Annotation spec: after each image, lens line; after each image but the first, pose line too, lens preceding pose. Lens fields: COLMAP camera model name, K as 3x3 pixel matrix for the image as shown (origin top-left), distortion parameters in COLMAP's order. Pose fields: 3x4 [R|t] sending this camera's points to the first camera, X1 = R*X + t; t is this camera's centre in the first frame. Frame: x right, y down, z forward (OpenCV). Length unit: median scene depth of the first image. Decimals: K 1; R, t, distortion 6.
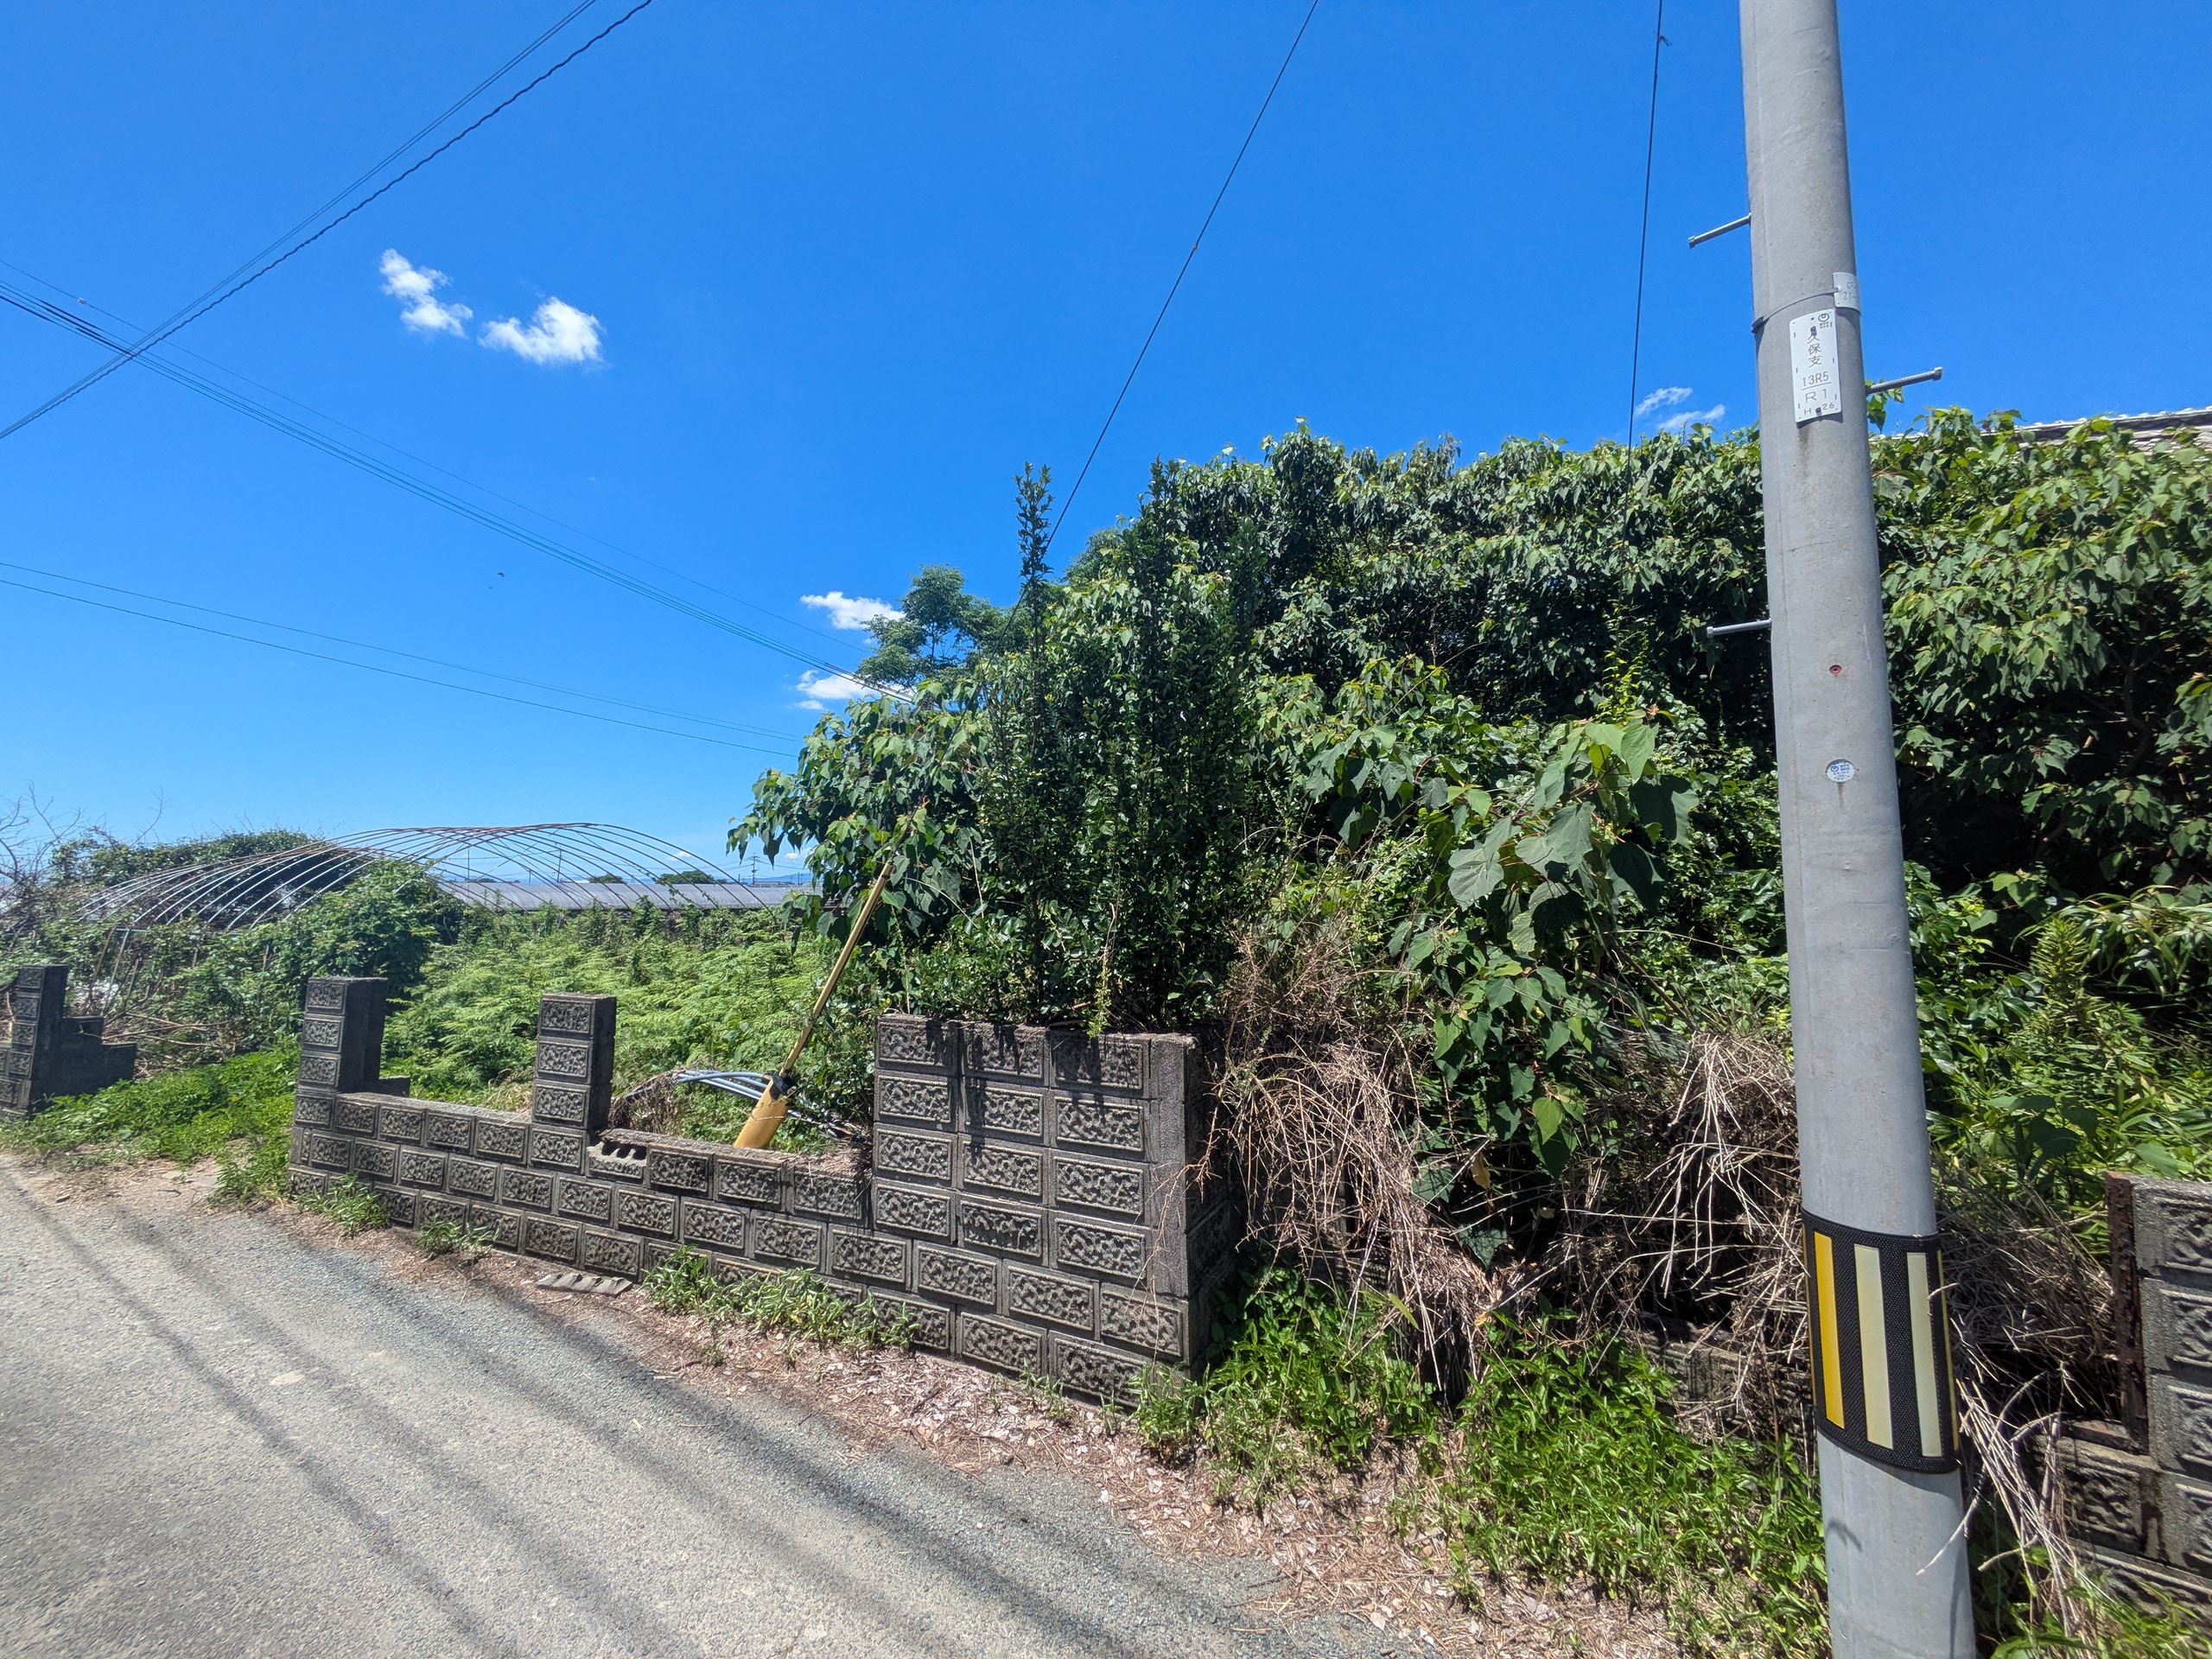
lens RADIAL K [[890.4, 0, 1109.4], [0, 890.4, 828.8], [0, 0, 1]] dist [0.002362, 0.000640]
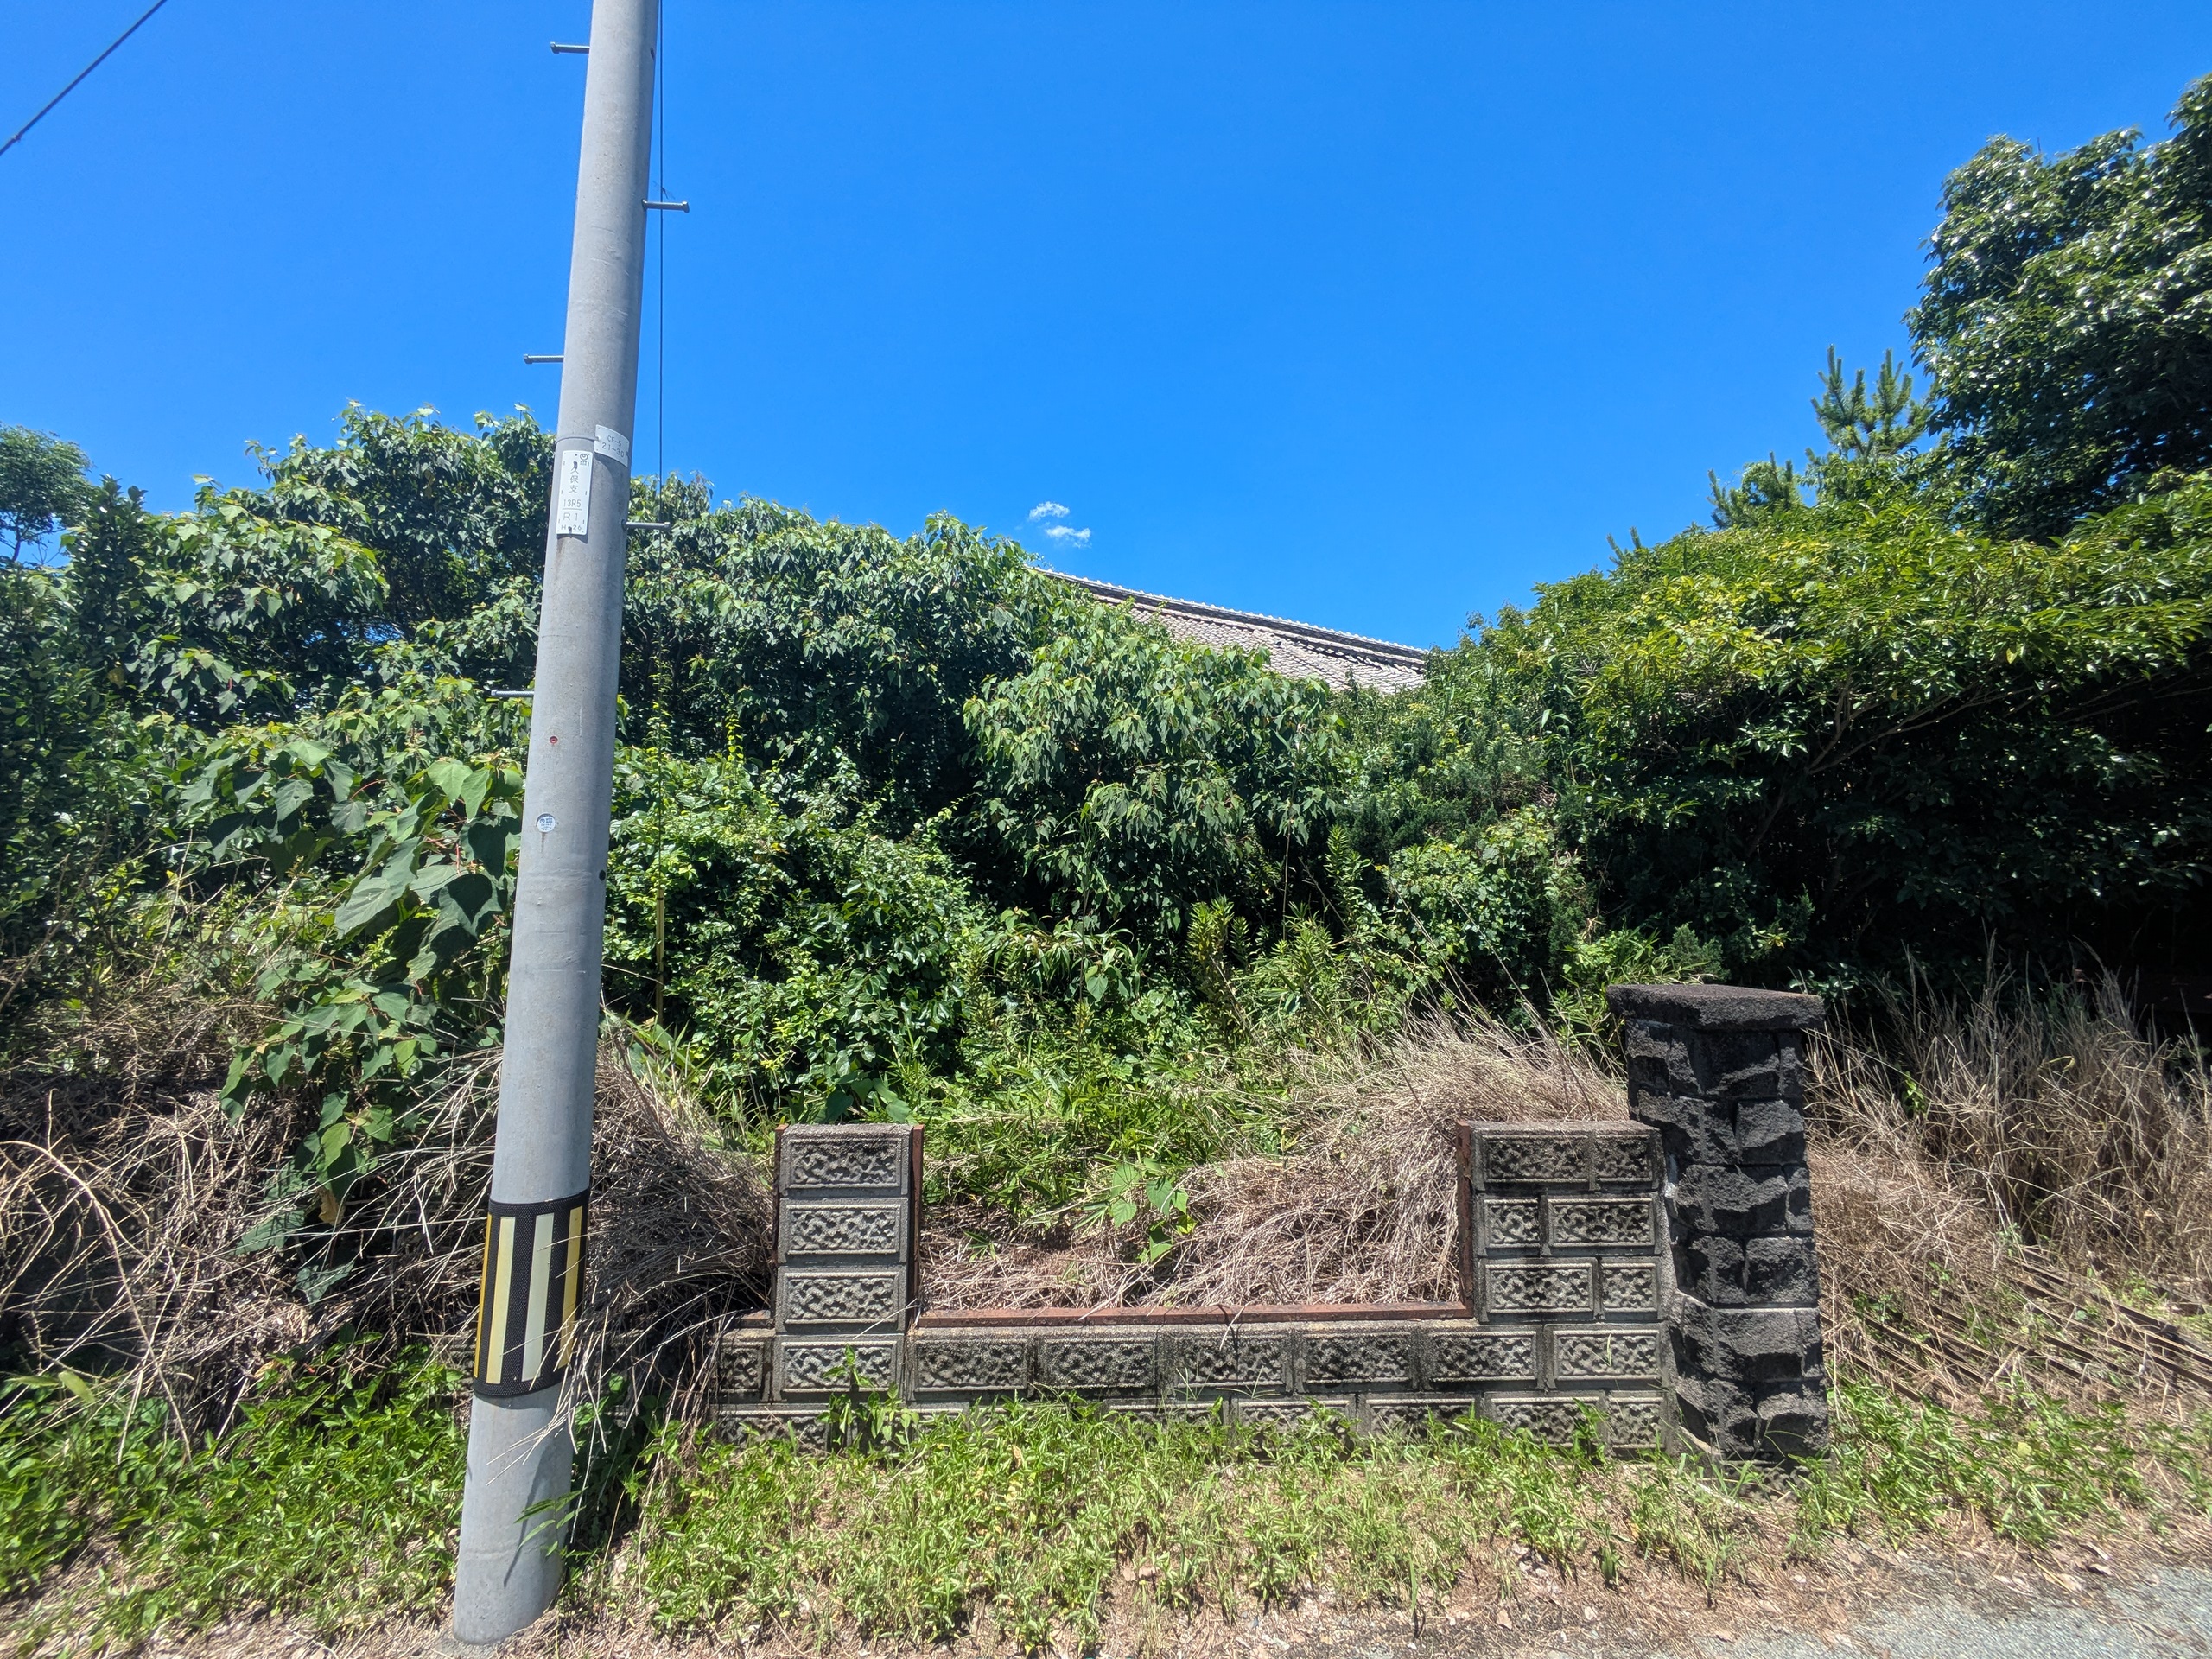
lens RADIAL K [[890.4, 0, 1107.2], [0, 890.4, 827.8], [0, 0, 1]] dist [0.002362, 0.000640]
pose [[0.787671, 0.072359, 0.611832, 0.295394], [-0.052642, 0.997352, -0.050182, -0.015966], [-0.613843, 0.007319, 0.789395, -0.189776]]
